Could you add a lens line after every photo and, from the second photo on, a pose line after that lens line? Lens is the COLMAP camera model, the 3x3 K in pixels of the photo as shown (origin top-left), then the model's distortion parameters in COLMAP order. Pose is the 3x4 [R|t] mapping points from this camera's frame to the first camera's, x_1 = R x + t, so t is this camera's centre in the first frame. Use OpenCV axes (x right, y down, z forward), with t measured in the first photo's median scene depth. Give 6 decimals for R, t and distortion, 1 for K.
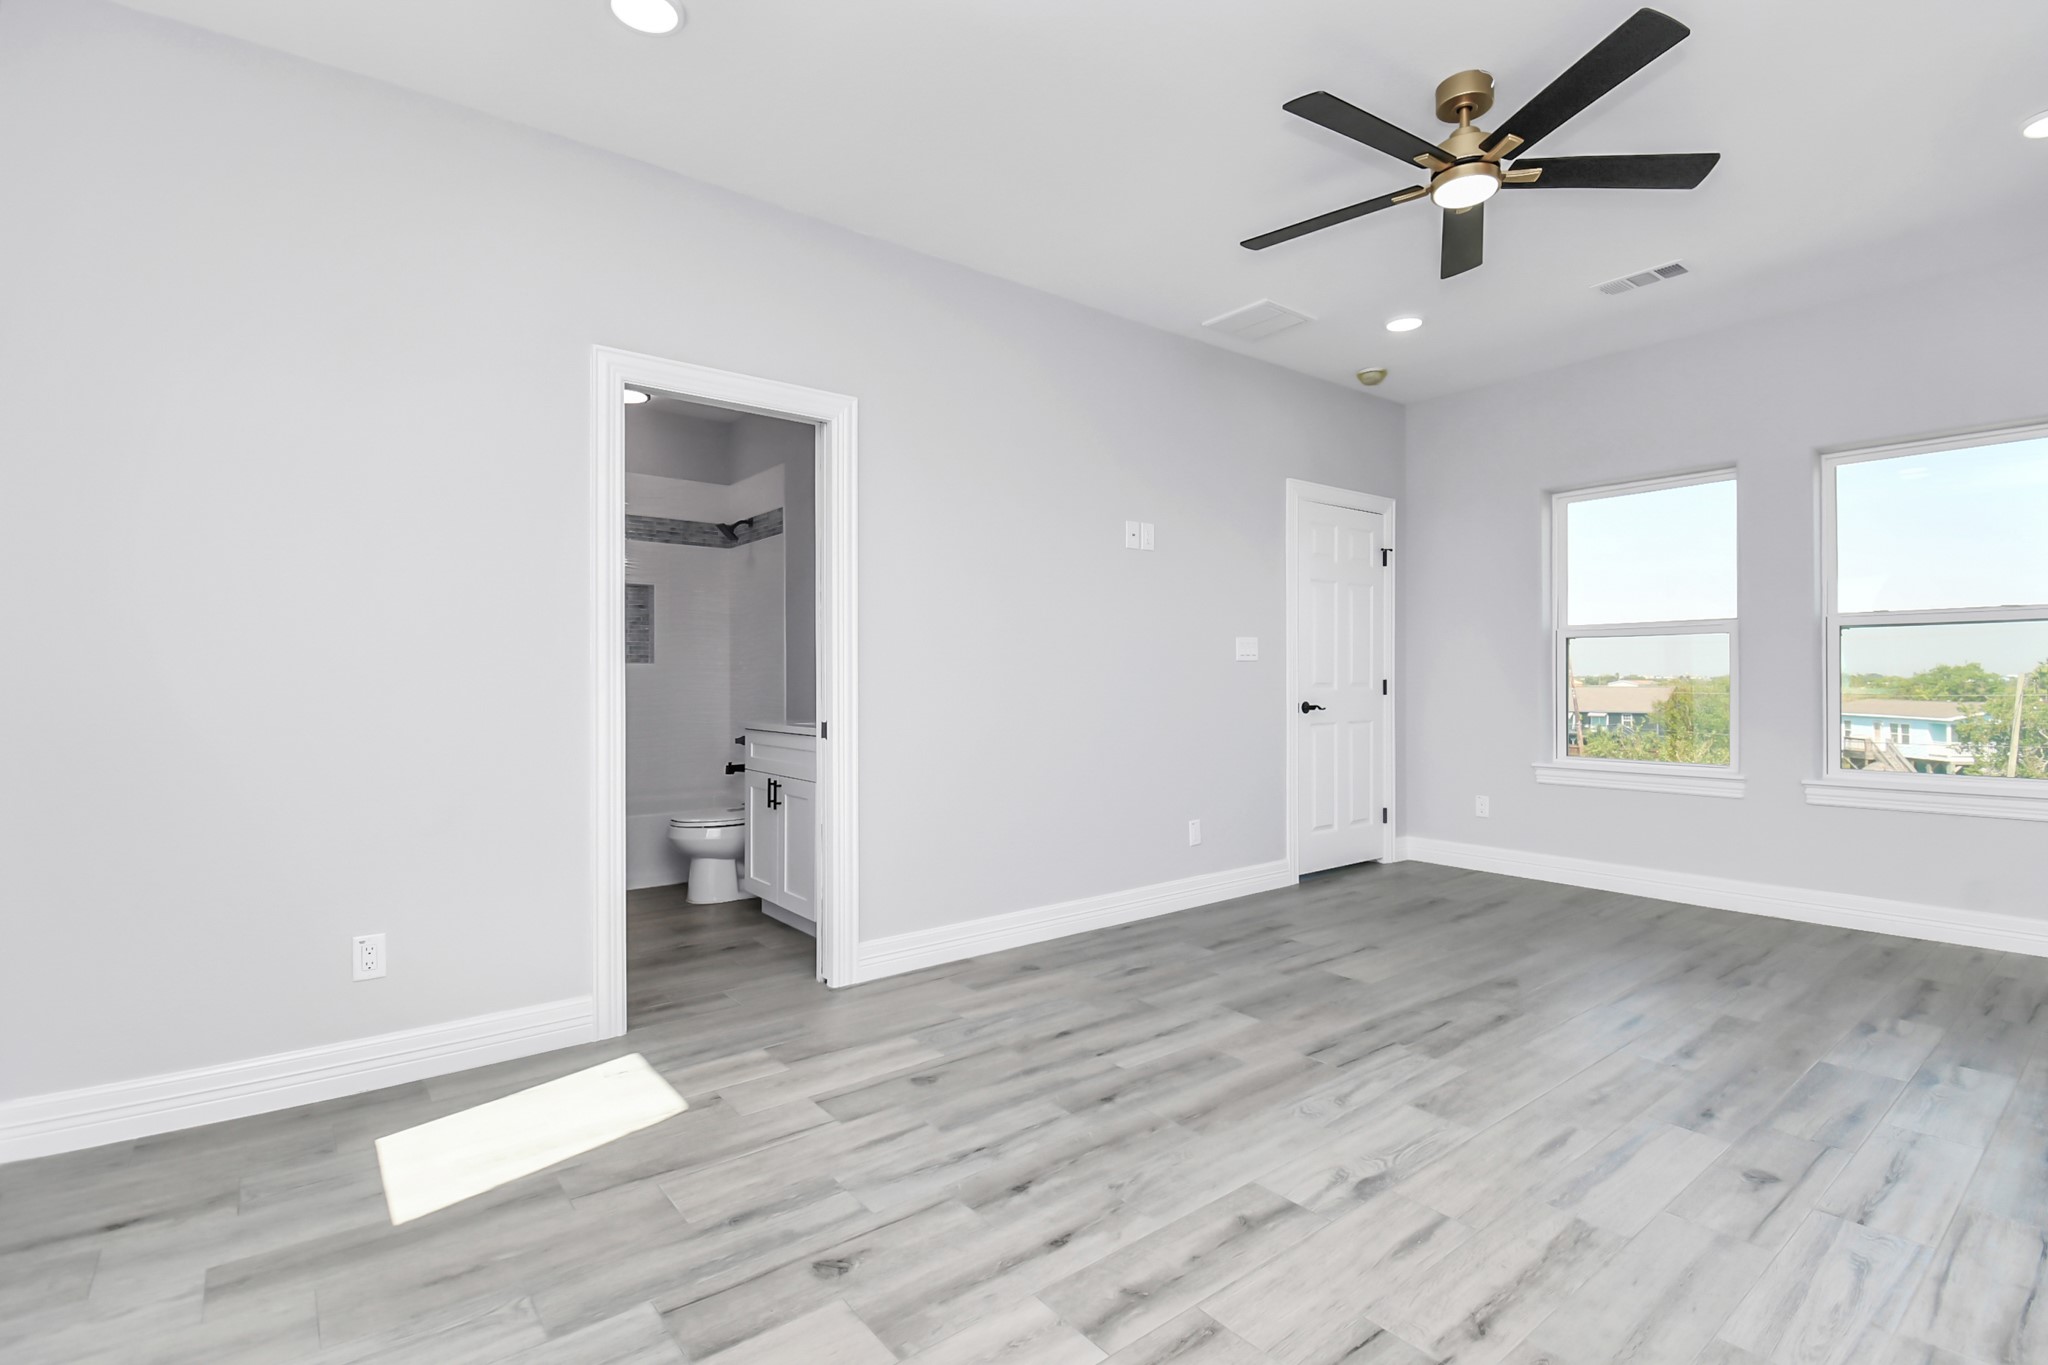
lens RADIAL K [[941.2, 0, 1017.6], [0, 941.2, 685.3], [0, 0, 1]] dist [-0.002776, -0.006765]
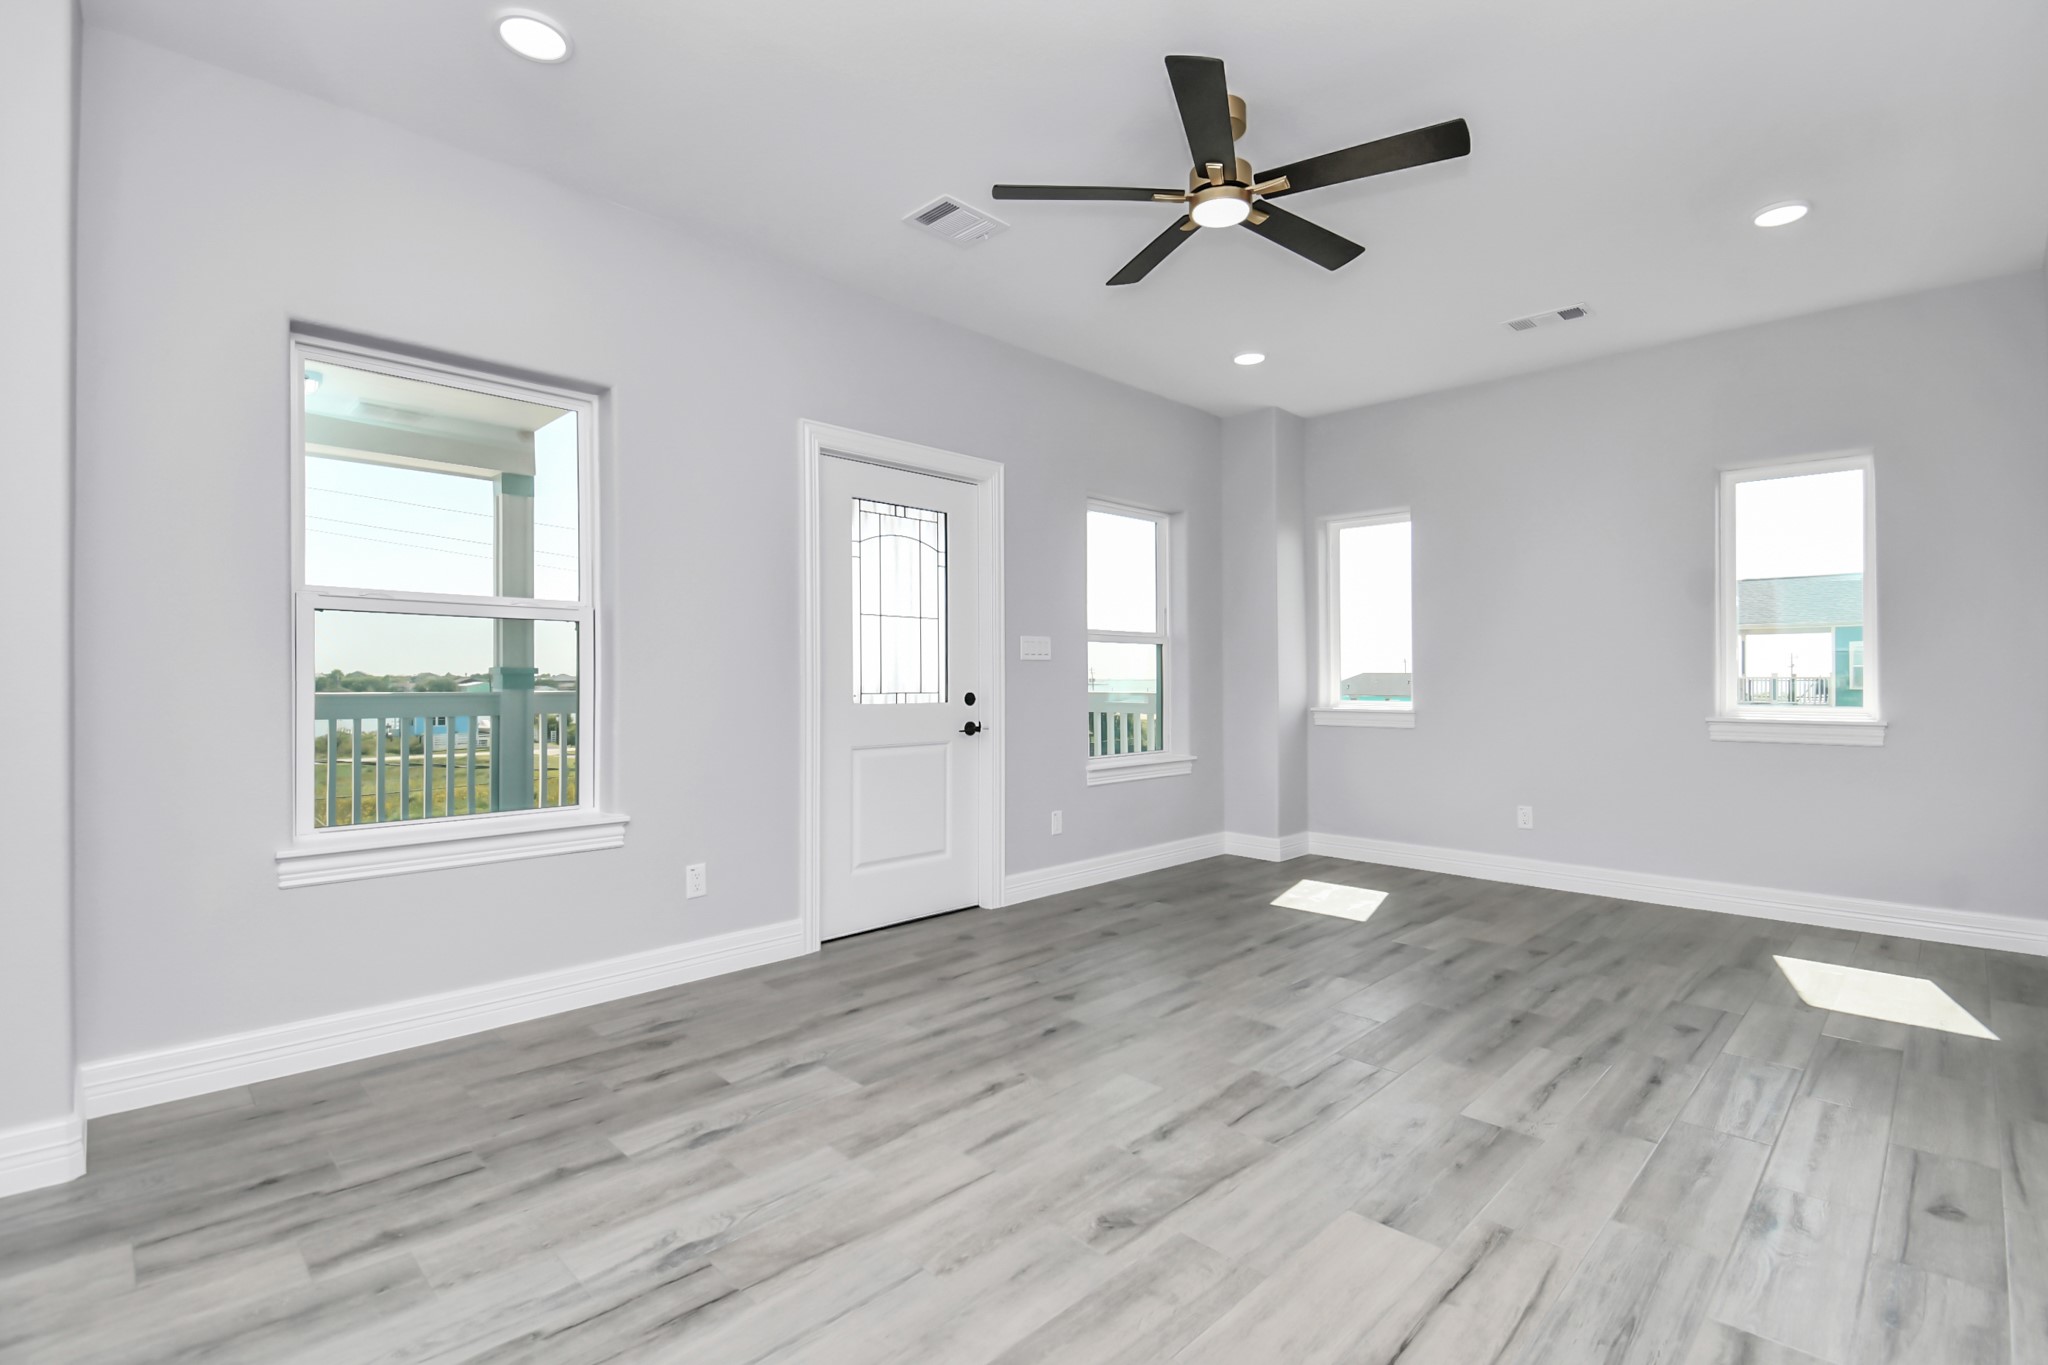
lens RADIAL K [[941.2, 0, 1017.1], [0, 941.2, 675.8], [0, 0, 1]] dist [-0.002776, -0.006765]
pose [[-0.992170, 0.006100, -0.124744, 0.843625], [0.005956, 0.999981, 0.001528, -0.015833], [0.124751, 0.000773, -0.992188, 2.020786]]
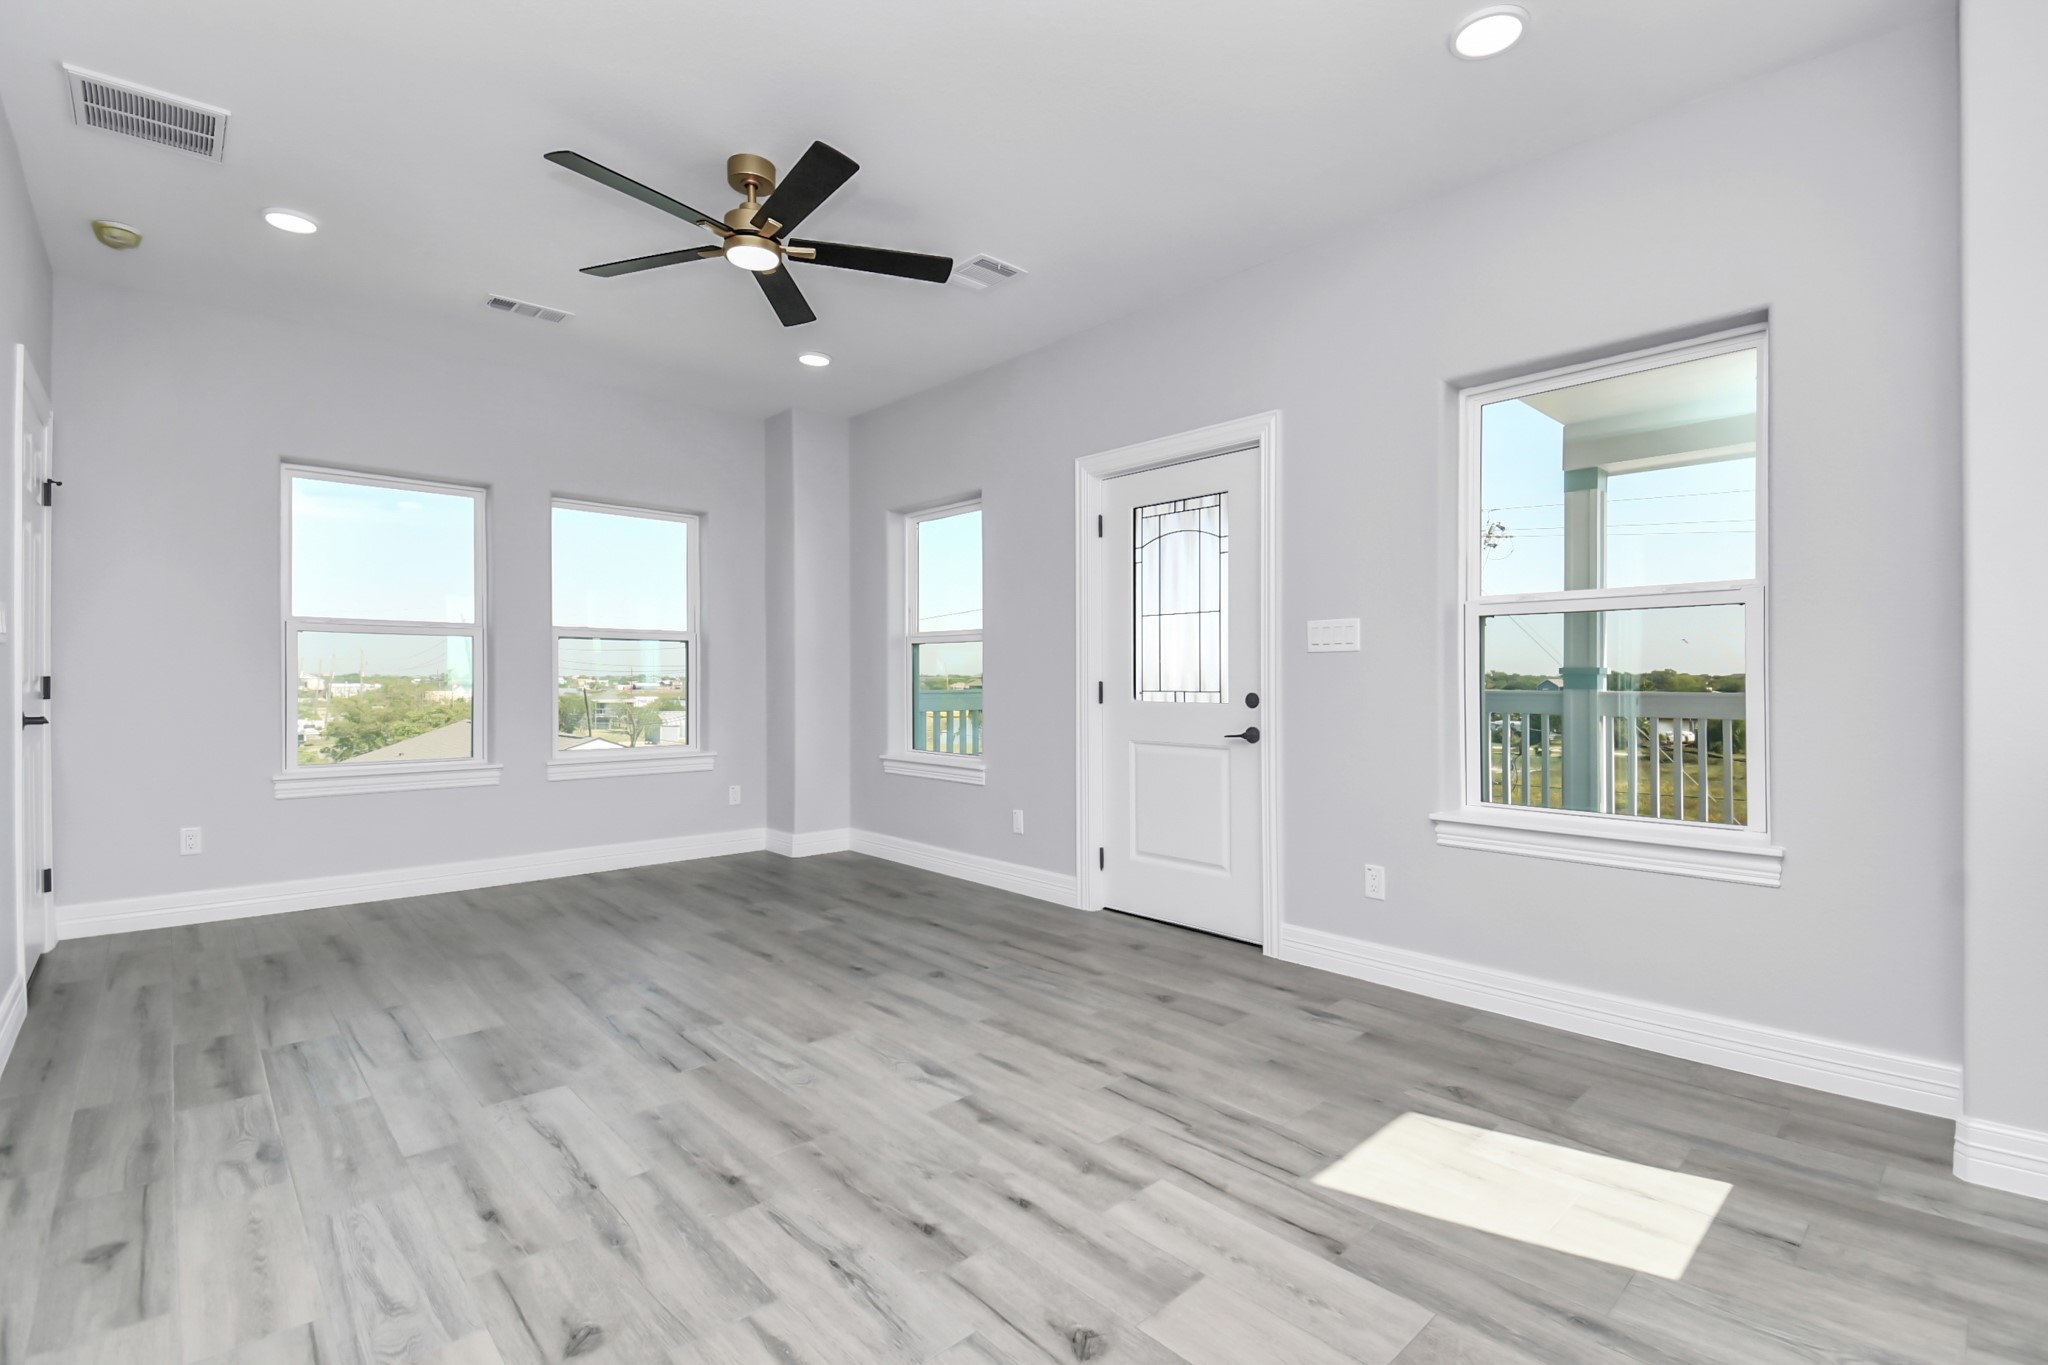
lens RADIAL K [[941.2, 0, 1056.3], [0, 941.2, 687.0], [0, 0, 1]] dist [-0.002776, -0.006765]
pose [[-0.104610, -0.004583, 0.994503, -0.723505], [0.003870, 0.999980, 0.005015, -0.001436], [-0.994506, 0.004373, -0.104590, 0.756797]]
